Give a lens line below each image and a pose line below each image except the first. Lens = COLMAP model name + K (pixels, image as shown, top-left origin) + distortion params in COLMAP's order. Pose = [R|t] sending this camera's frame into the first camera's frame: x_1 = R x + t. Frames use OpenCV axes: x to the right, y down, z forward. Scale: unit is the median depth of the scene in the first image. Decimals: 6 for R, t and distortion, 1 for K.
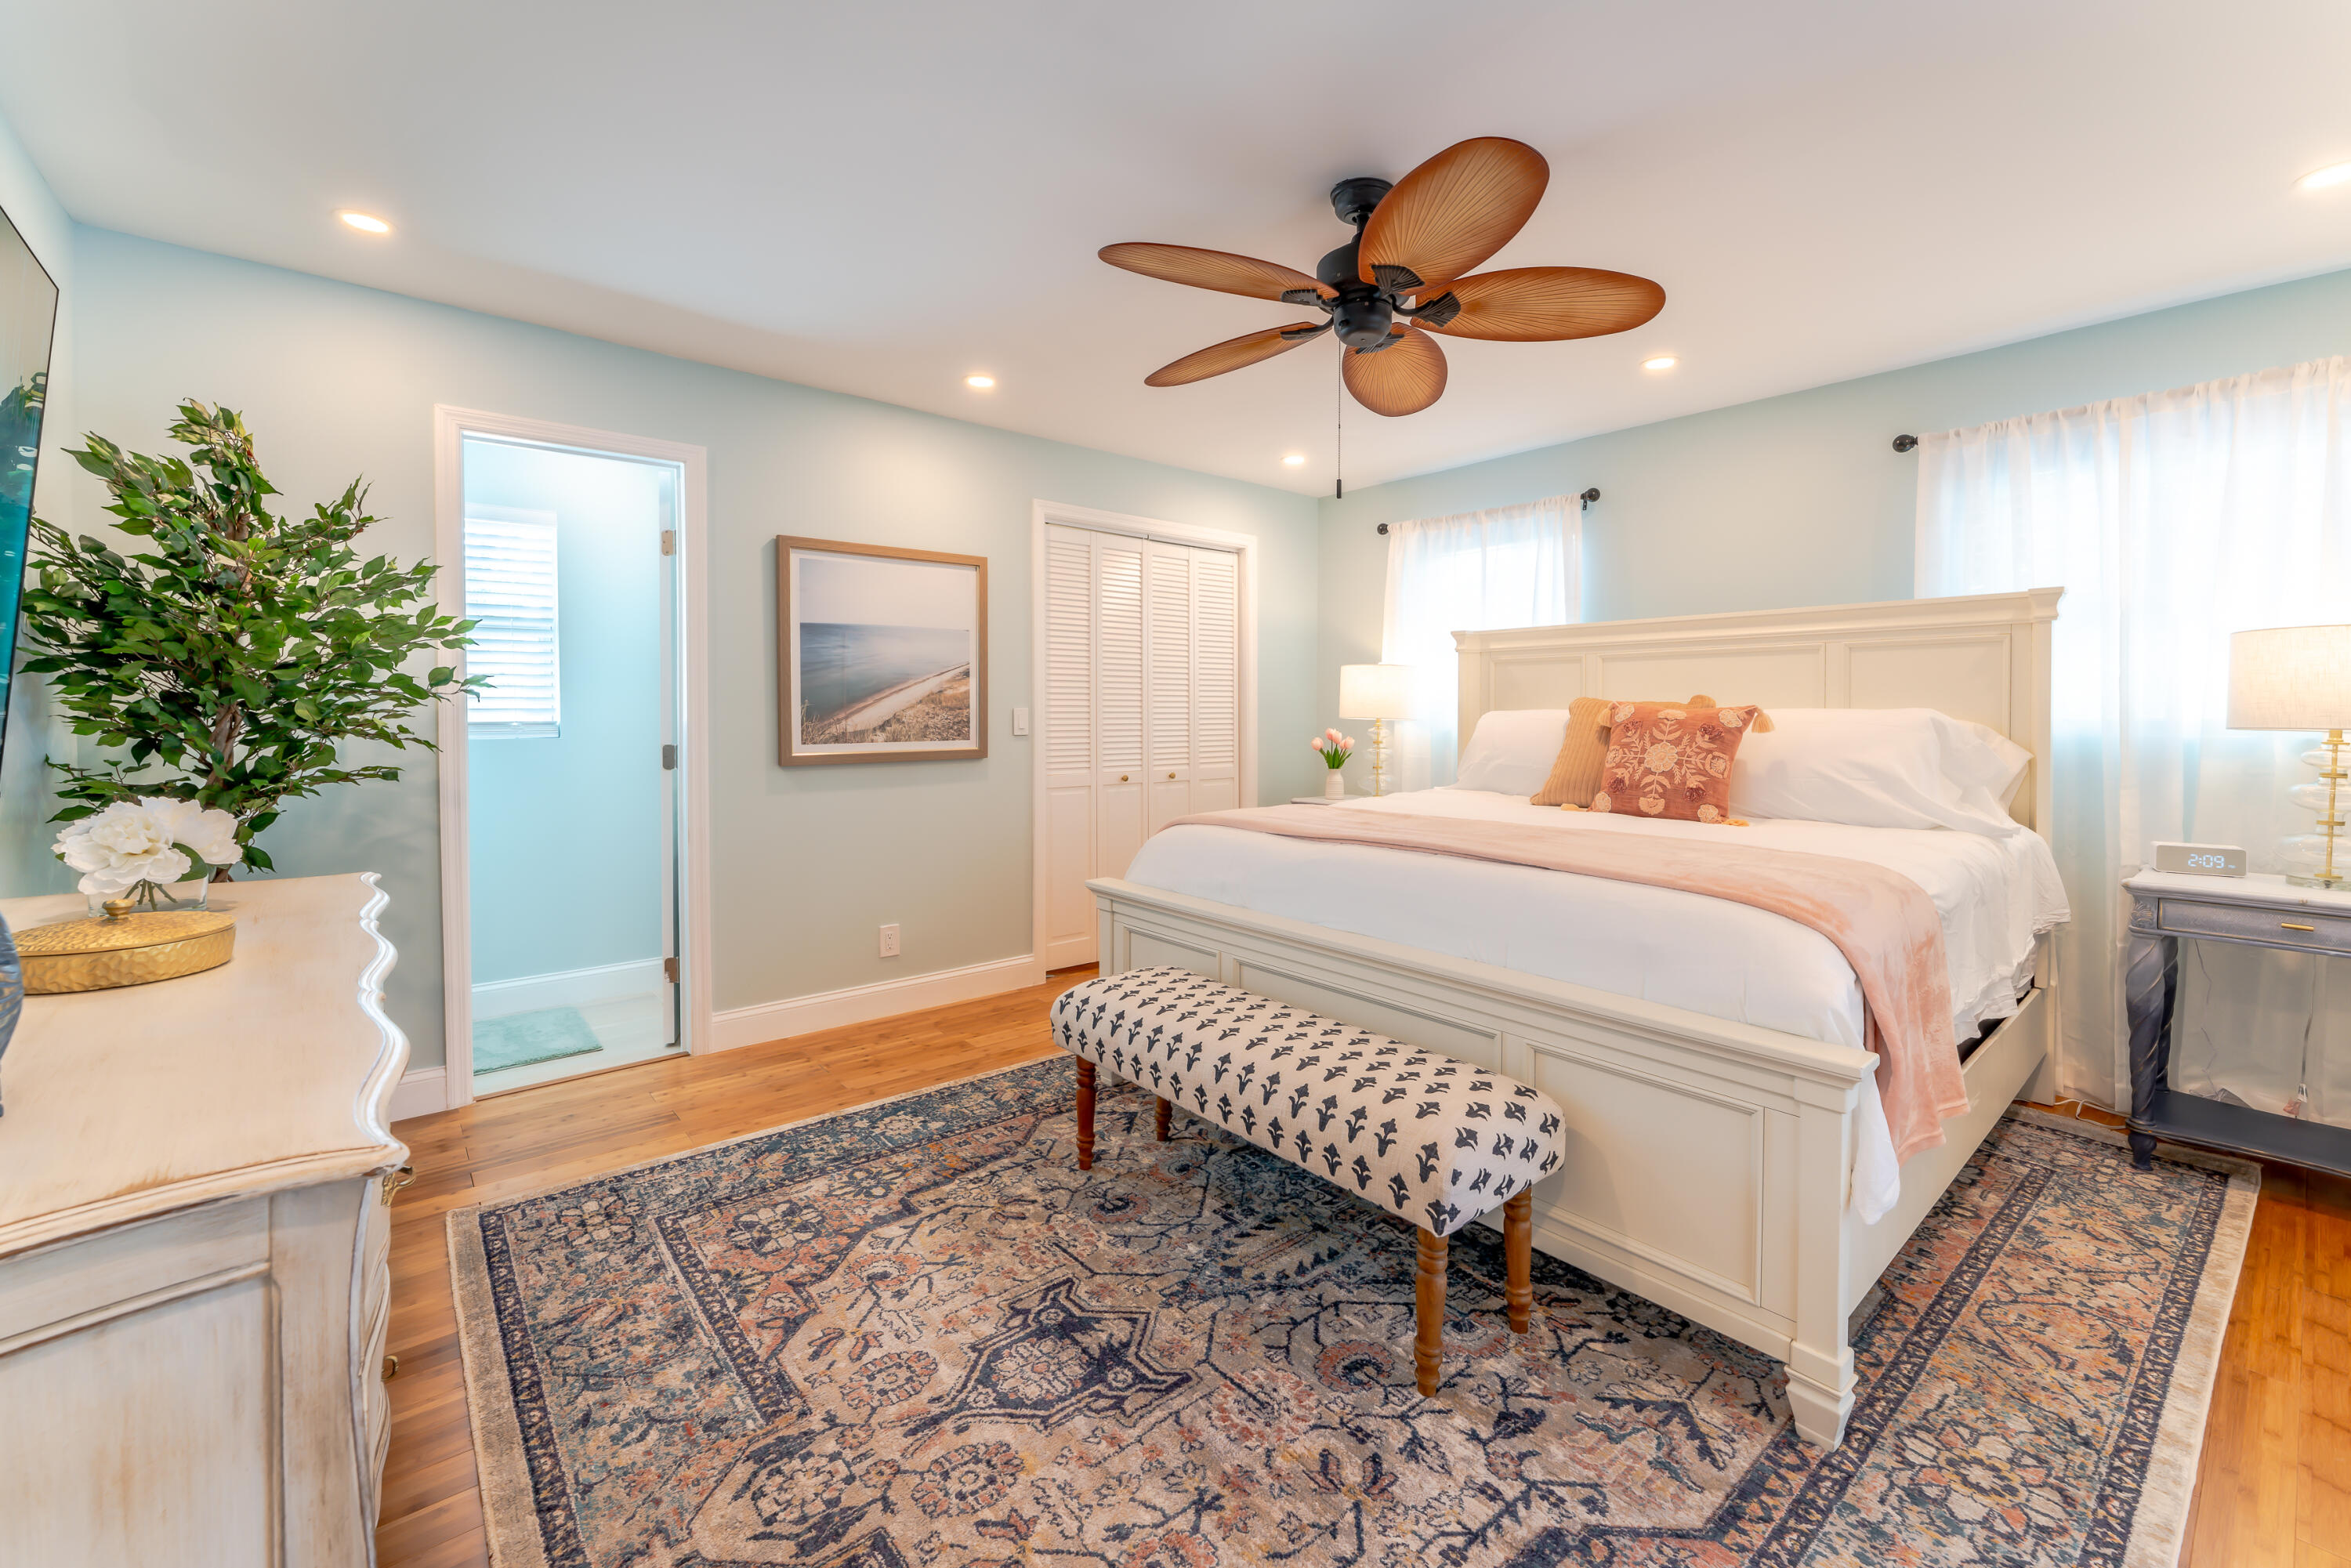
lens RADIAL K [[956.6, 0, 1176.6], [0, 956.6, 746.0], [0, 0, 1]] dist [0.000679, 0.000046]
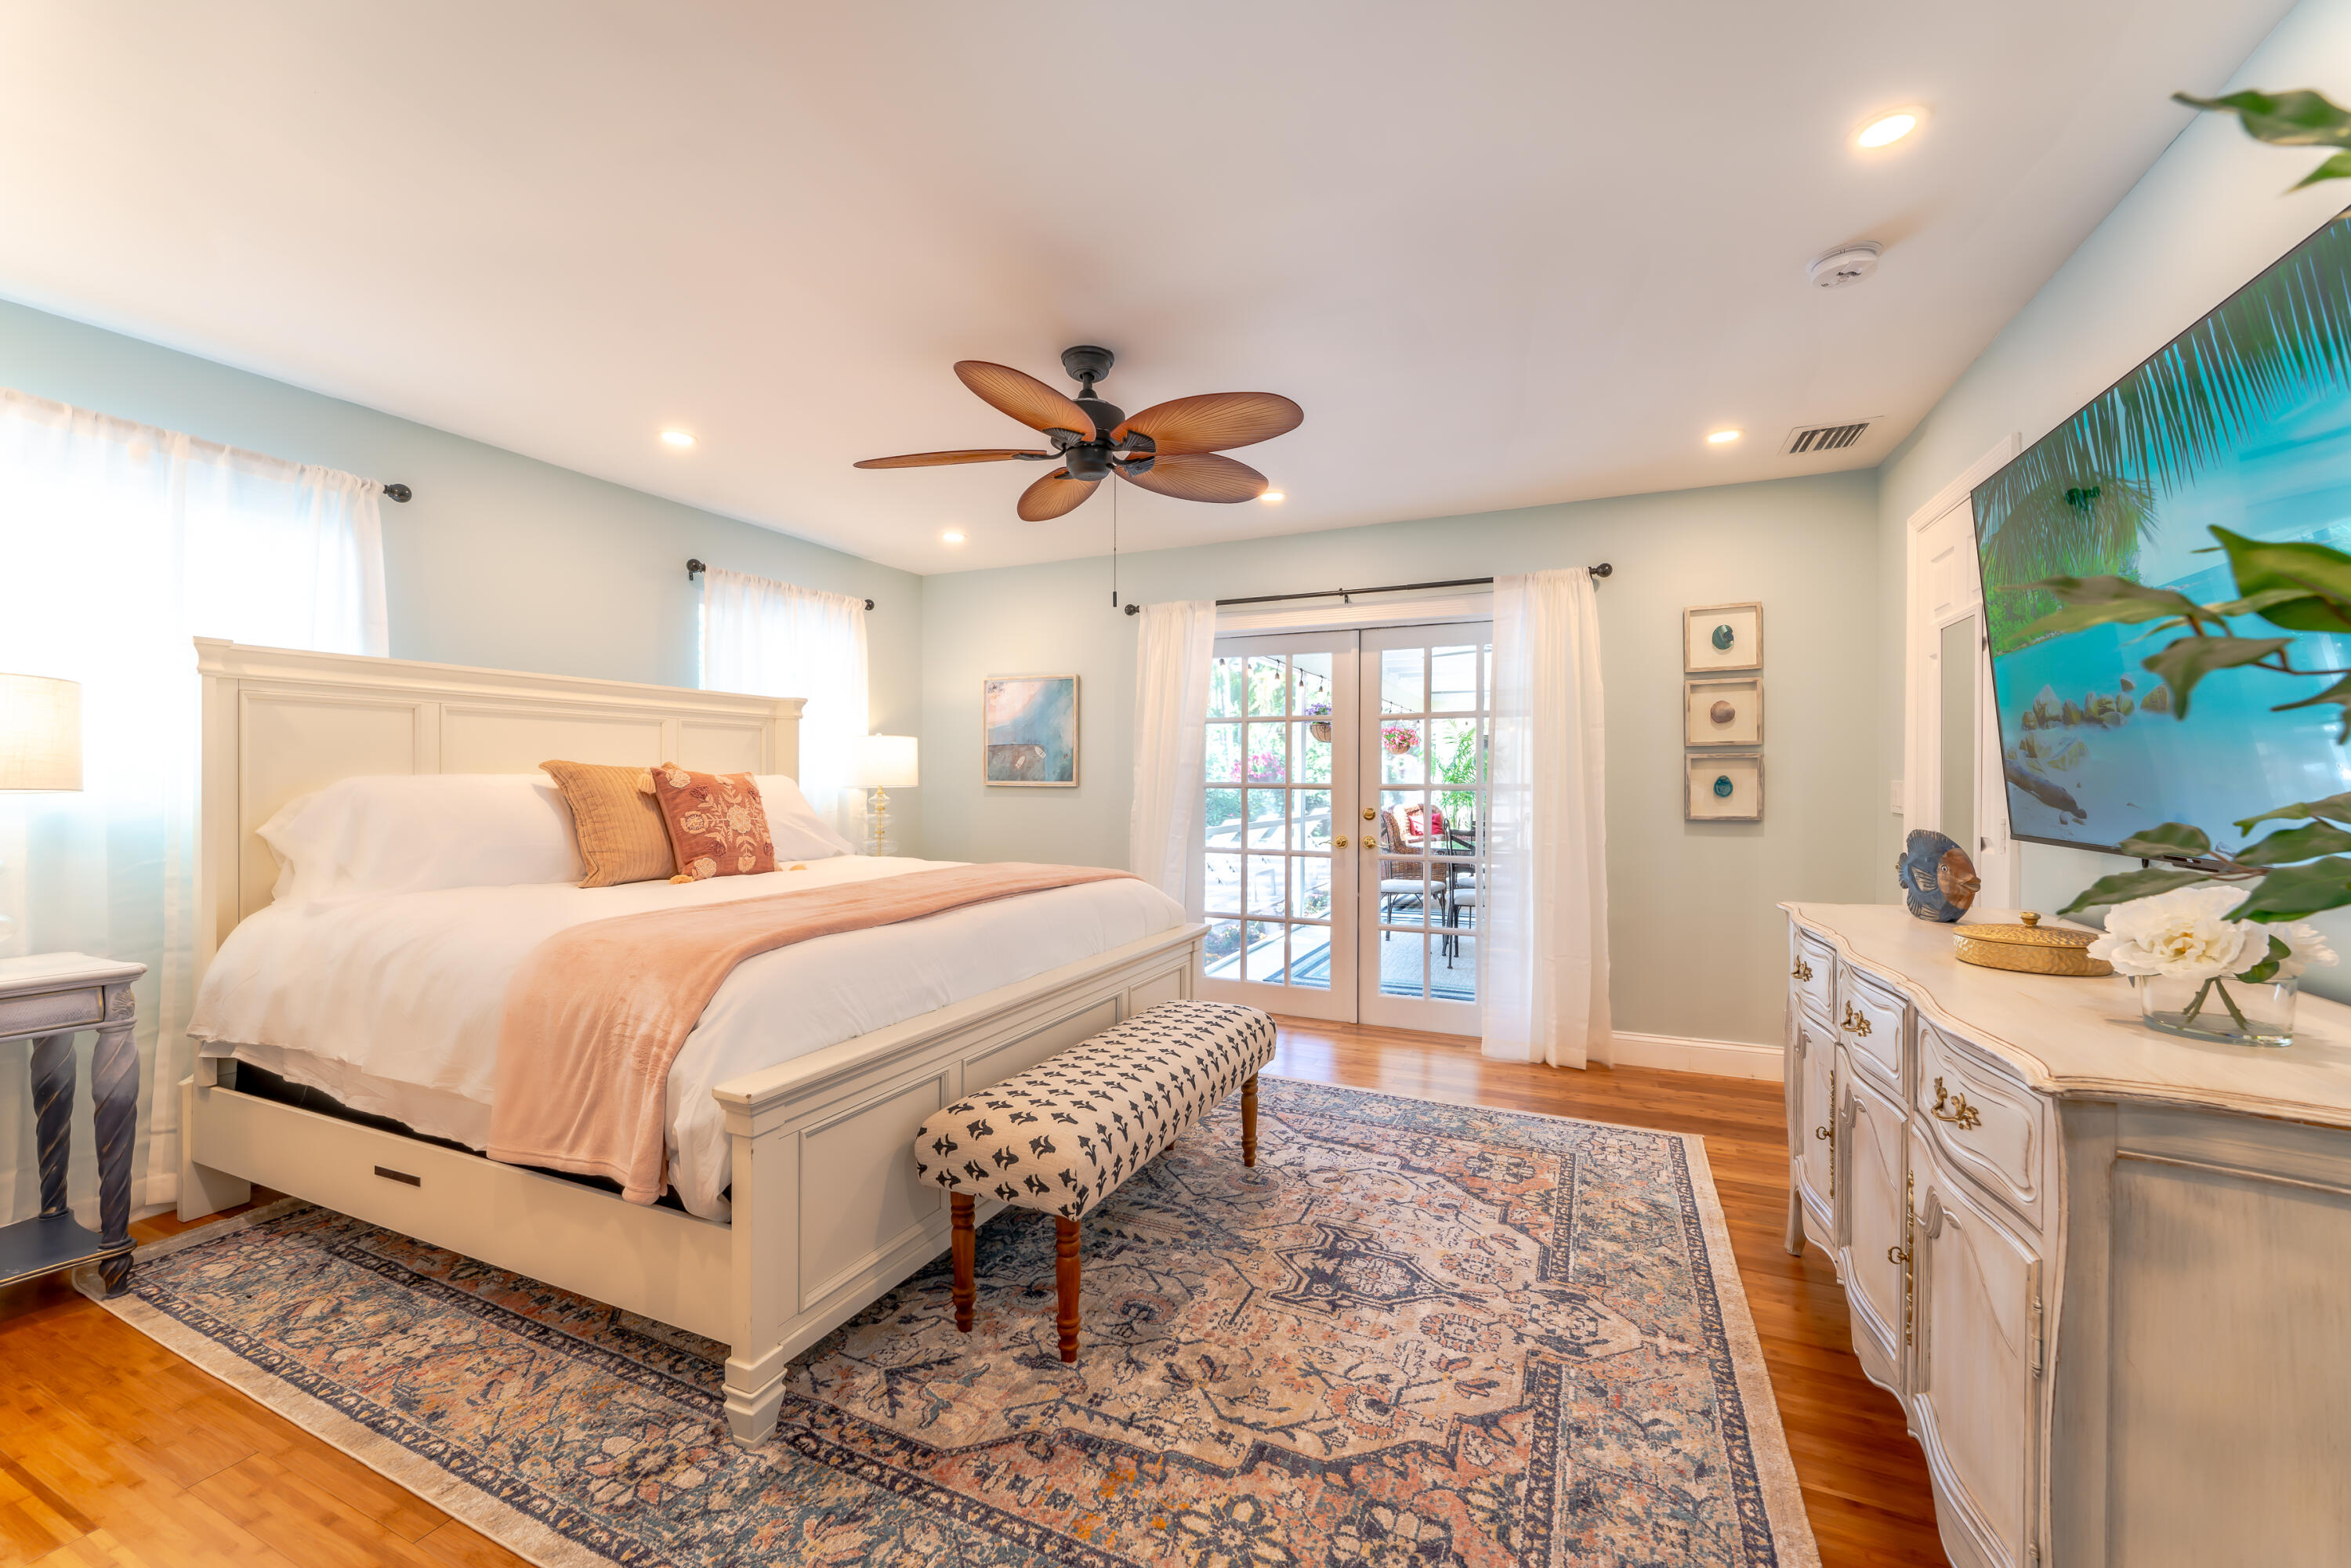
lens RADIAL K [[956.6, 0, 1176.6], [0, 956.6, 746.0], [0, 0, 1]] dist [0.000679, 0.000046]
pose [[-0.439022, 0.028392, 0.898028, -1.161380], [0.032591, 0.999346, -0.015662, -0.060453], [-0.897885, 0.022392, -0.439660, 1.713452]]
